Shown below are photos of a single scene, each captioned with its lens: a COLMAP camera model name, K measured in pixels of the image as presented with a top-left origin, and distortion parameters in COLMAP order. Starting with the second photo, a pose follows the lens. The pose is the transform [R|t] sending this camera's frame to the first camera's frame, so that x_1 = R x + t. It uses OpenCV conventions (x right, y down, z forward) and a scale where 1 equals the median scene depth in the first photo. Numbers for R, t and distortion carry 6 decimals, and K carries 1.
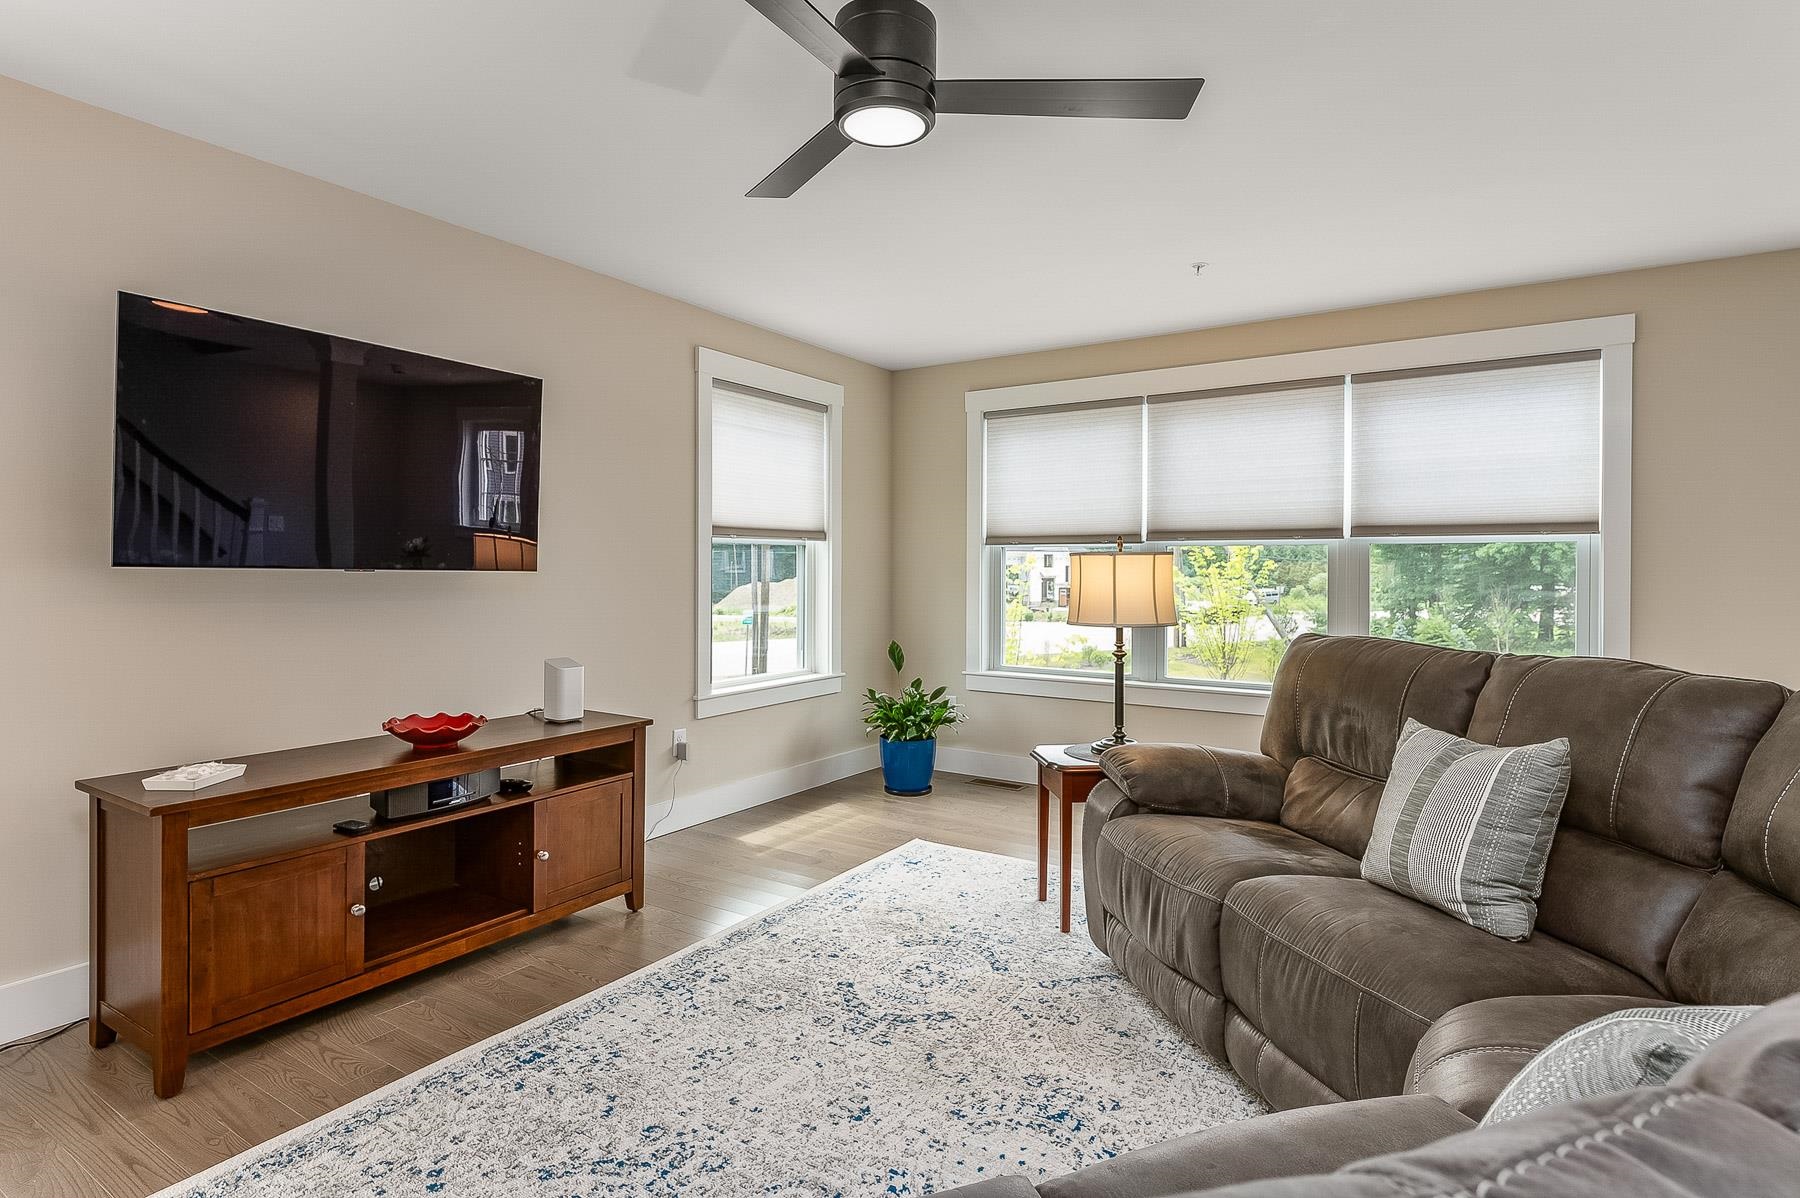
lens RADIAL K [[961.4, 0, 904.3], [0, 961.4, 581.7], [0, 0, 1]] dist [0.008797, -0.001526]
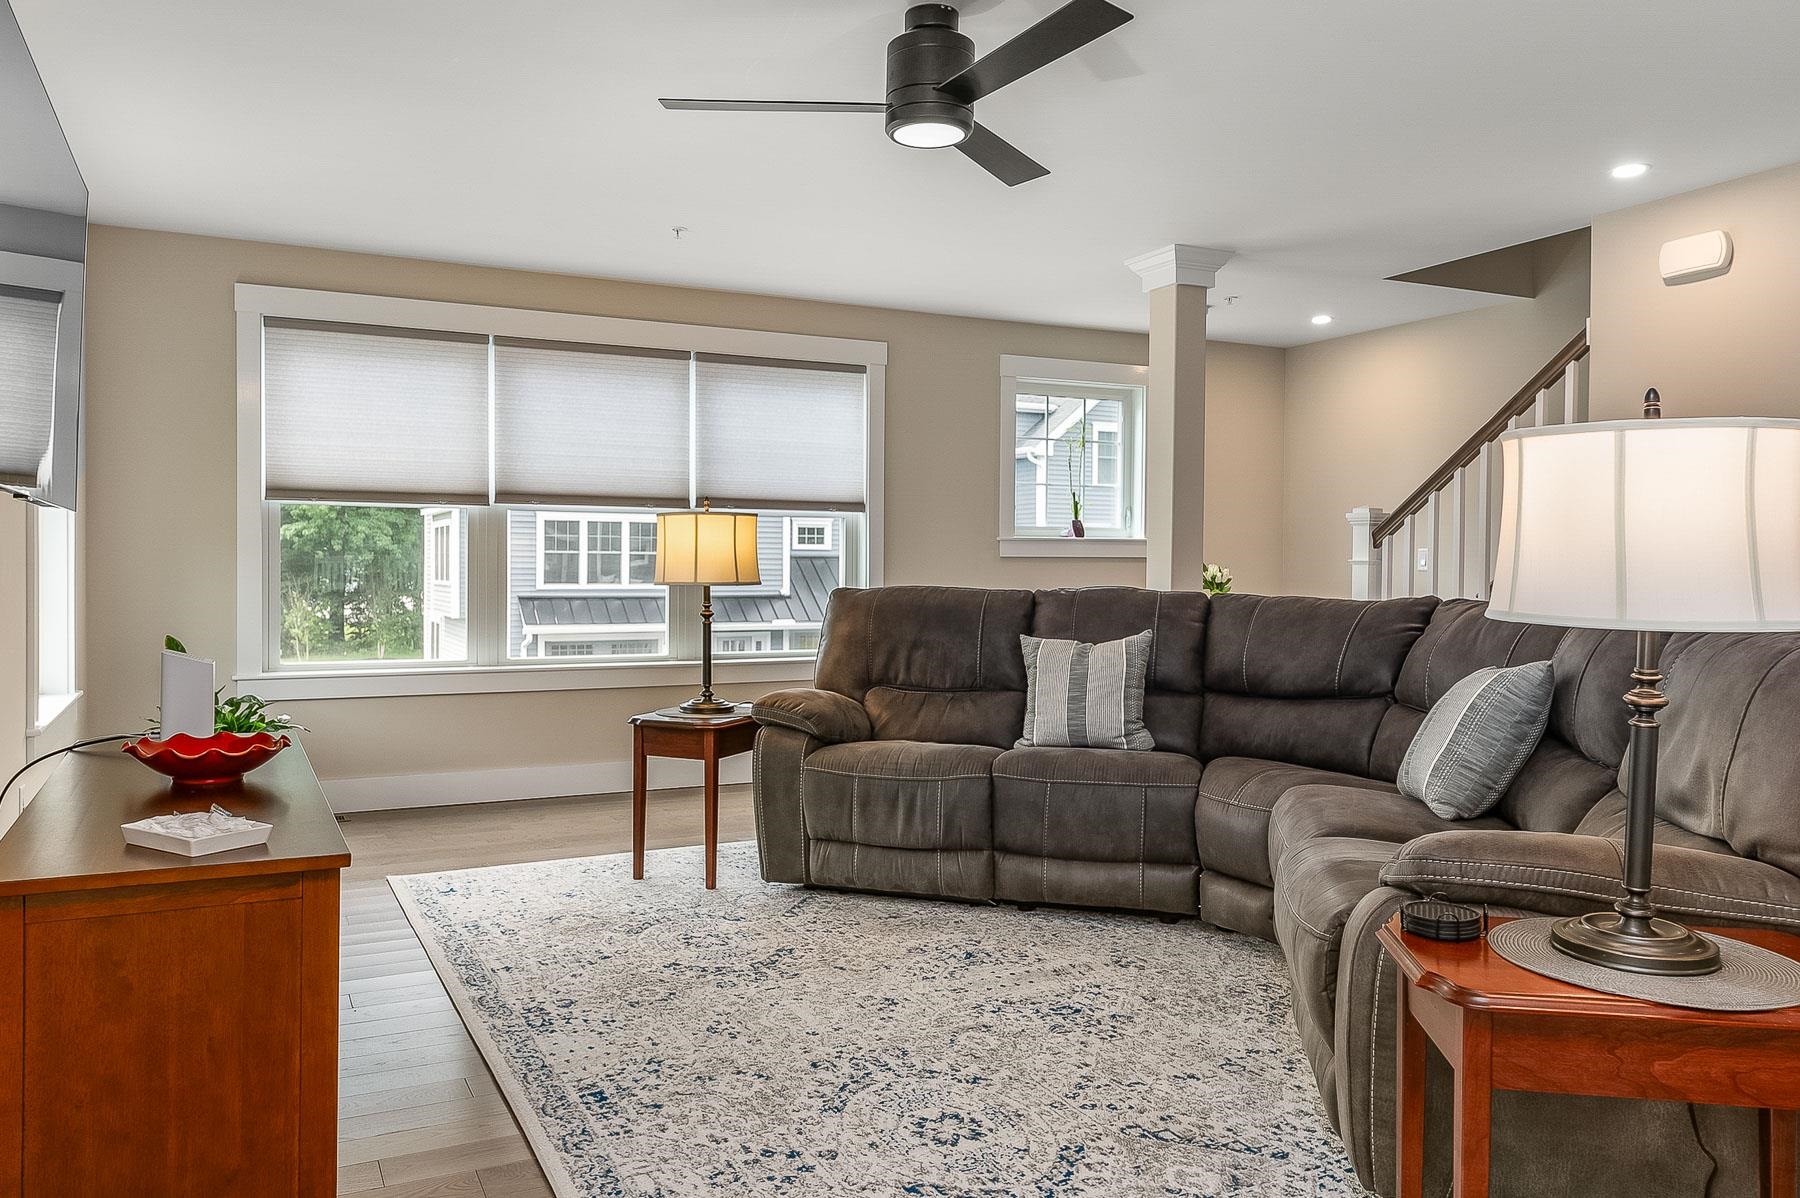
lens RADIAL K [[1308.2, 0, 883.0], [0, 1308.2, 595.1], [0, 0, 1]] dist [0.043289, -0.001952]
pose [[0.487557, -0.020510, 0.872850, -1.033019], [0.009125, 0.999789, 0.018396, 0.036945], [-0.873044, -0.001005, 0.487641, 0.194324]]
